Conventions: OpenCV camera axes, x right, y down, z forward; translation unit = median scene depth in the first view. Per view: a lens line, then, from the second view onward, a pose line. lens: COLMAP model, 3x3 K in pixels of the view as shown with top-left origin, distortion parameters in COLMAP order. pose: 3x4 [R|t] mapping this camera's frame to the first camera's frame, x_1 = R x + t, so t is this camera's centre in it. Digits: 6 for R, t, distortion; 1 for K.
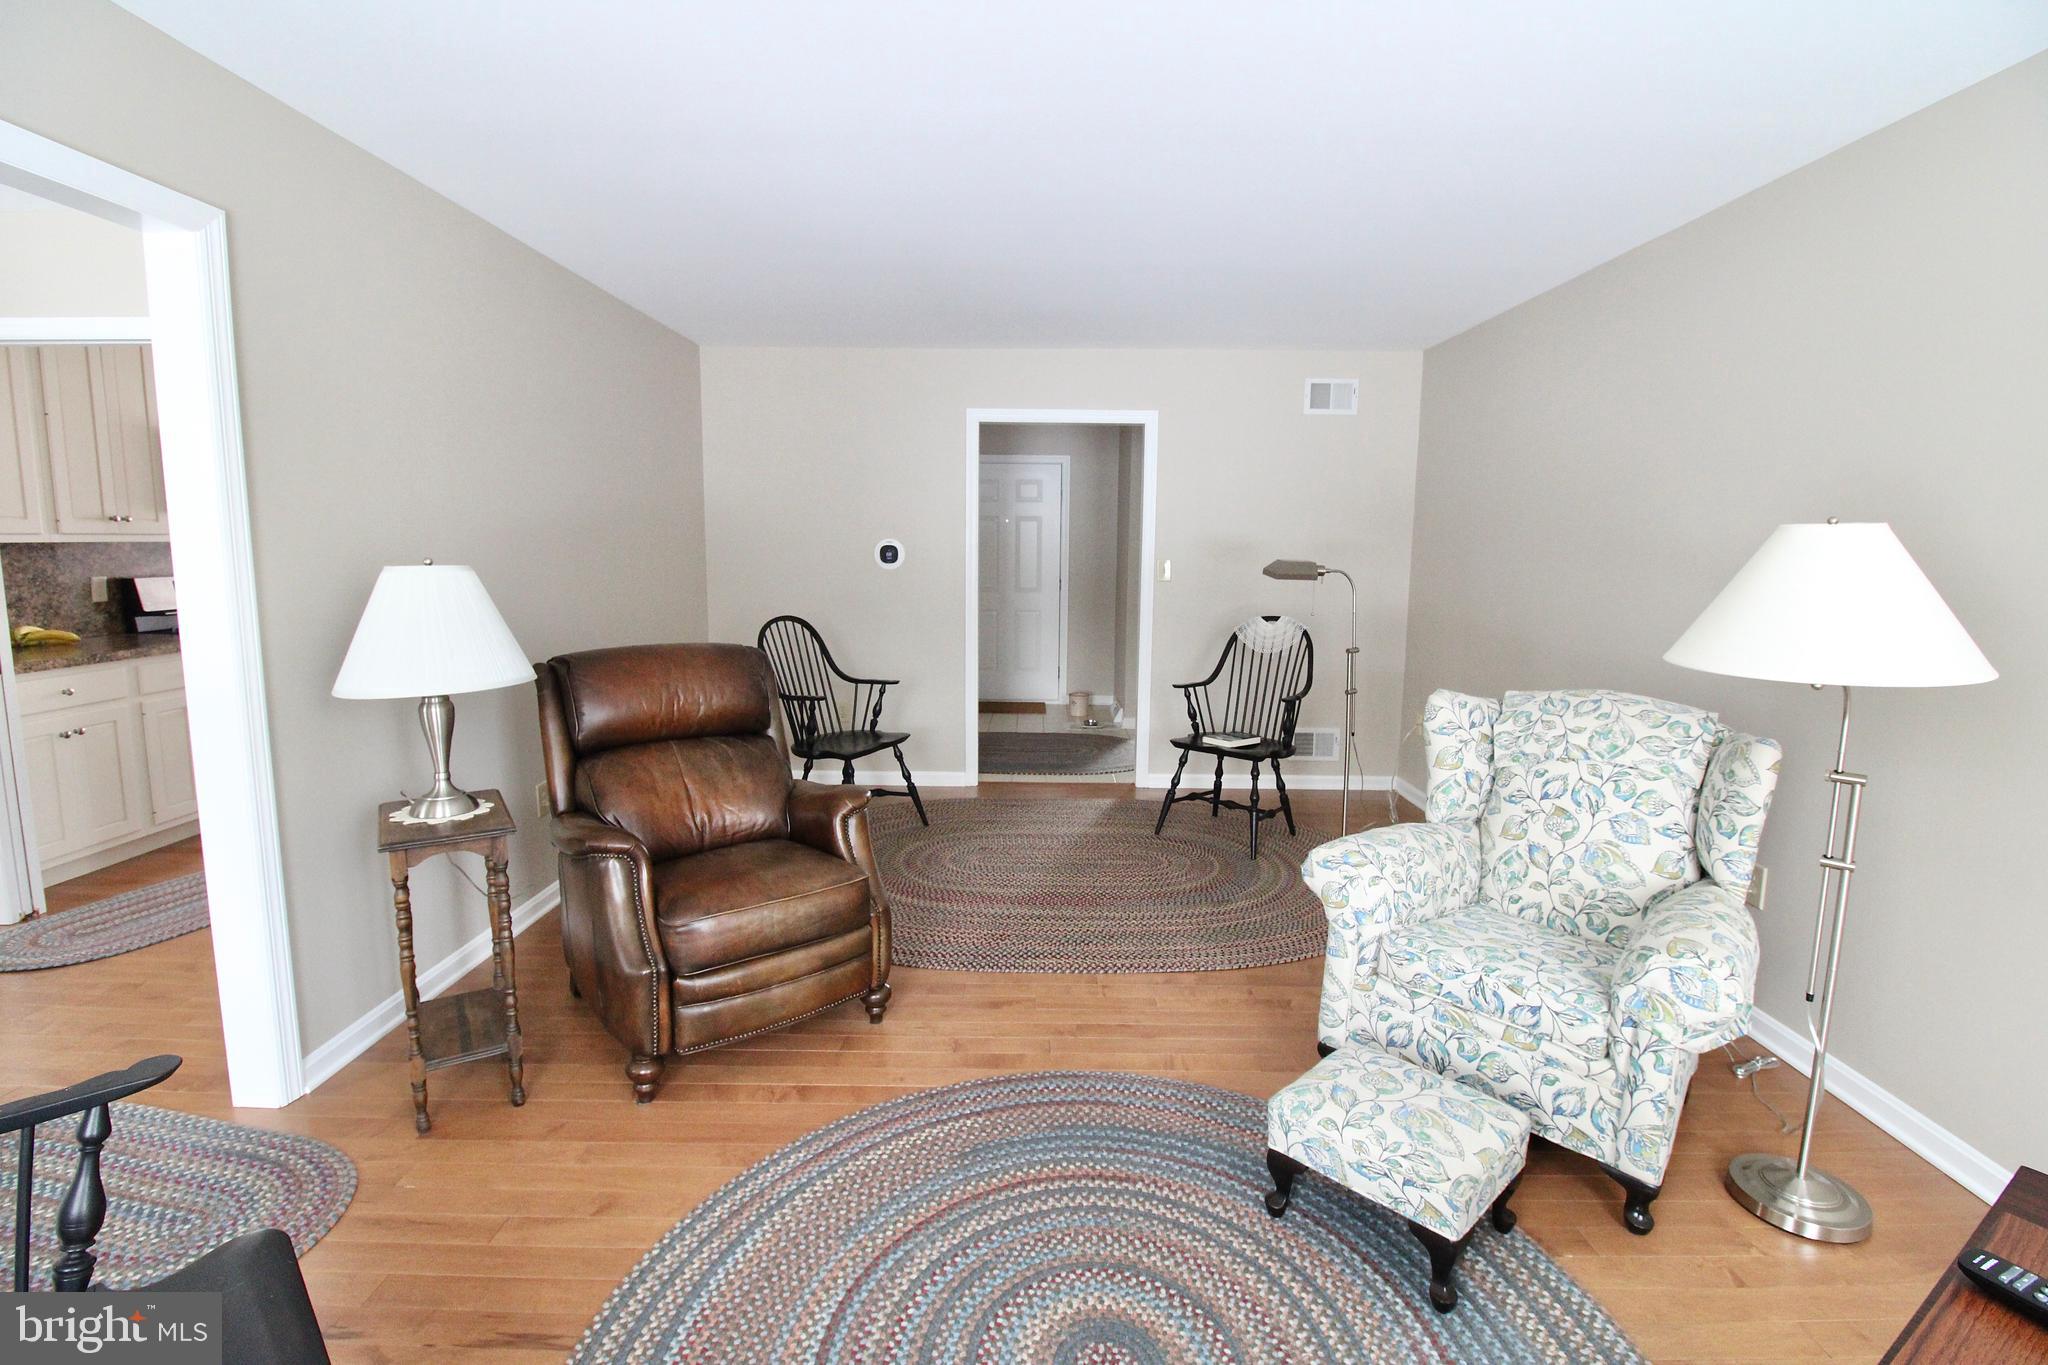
lens RADIAL K [[951.5, 0, 1030.6], [0, 951.5, 668.9], [0, 0, 1]] dist [-0.007100, -0.005062]
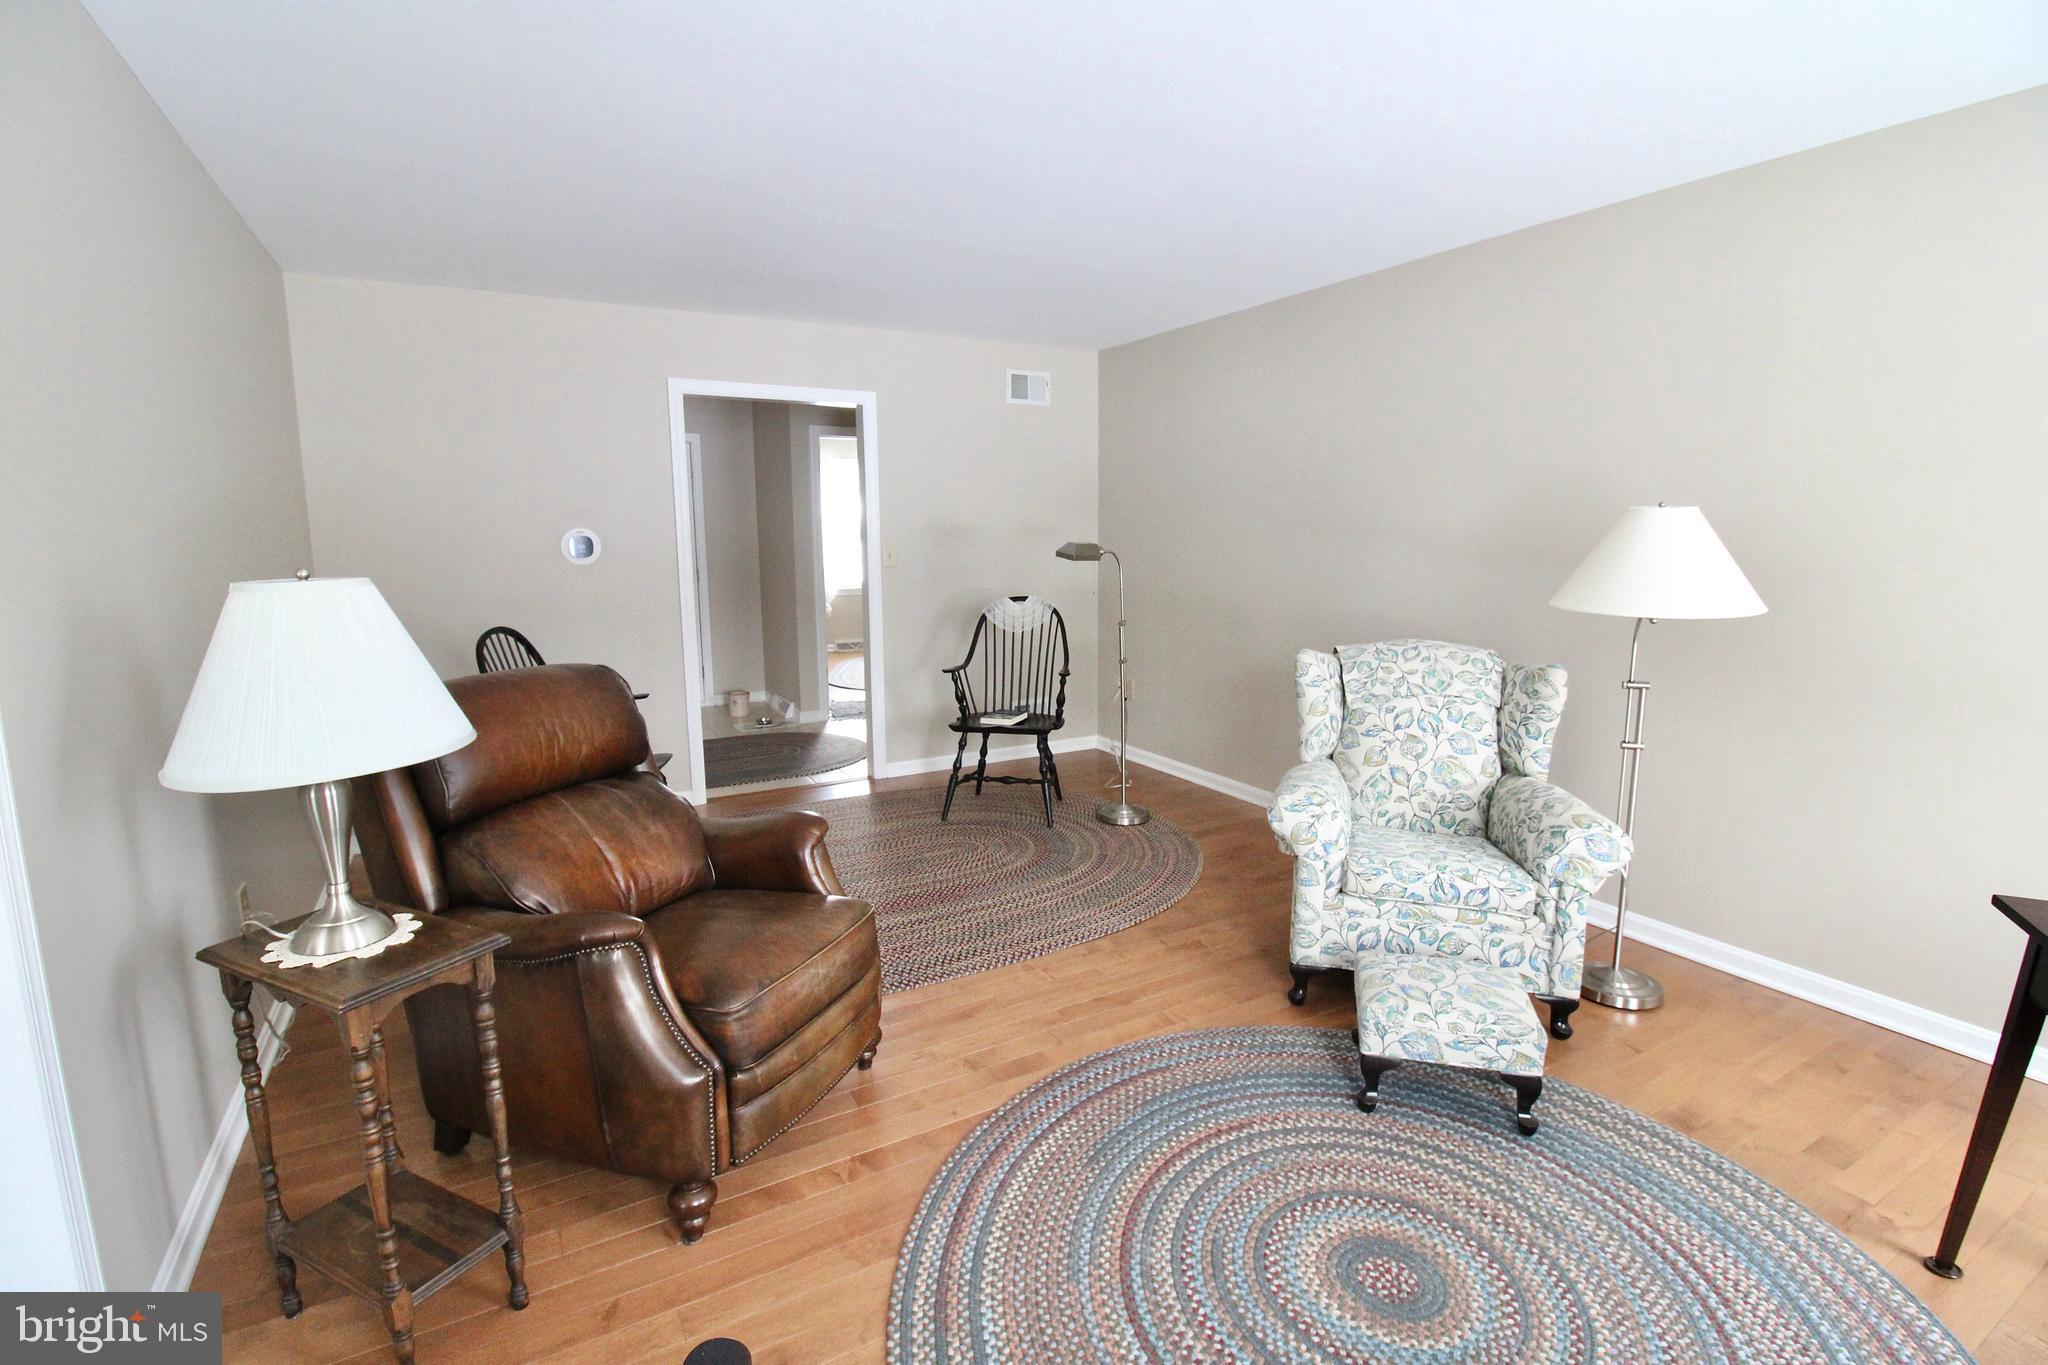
lens RADIAL K [[951.5, 0, 1030.1], [0, 951.5, 671.7], [0, 0, 1]] dist [-0.007100, -0.005062]
pose [[0.865540, -0.089747, 0.492733, -0.479949], [0.079719, 0.995959, 0.041369, -0.028285], [-0.494454, 0.003474, 0.869197, 0.153821]]
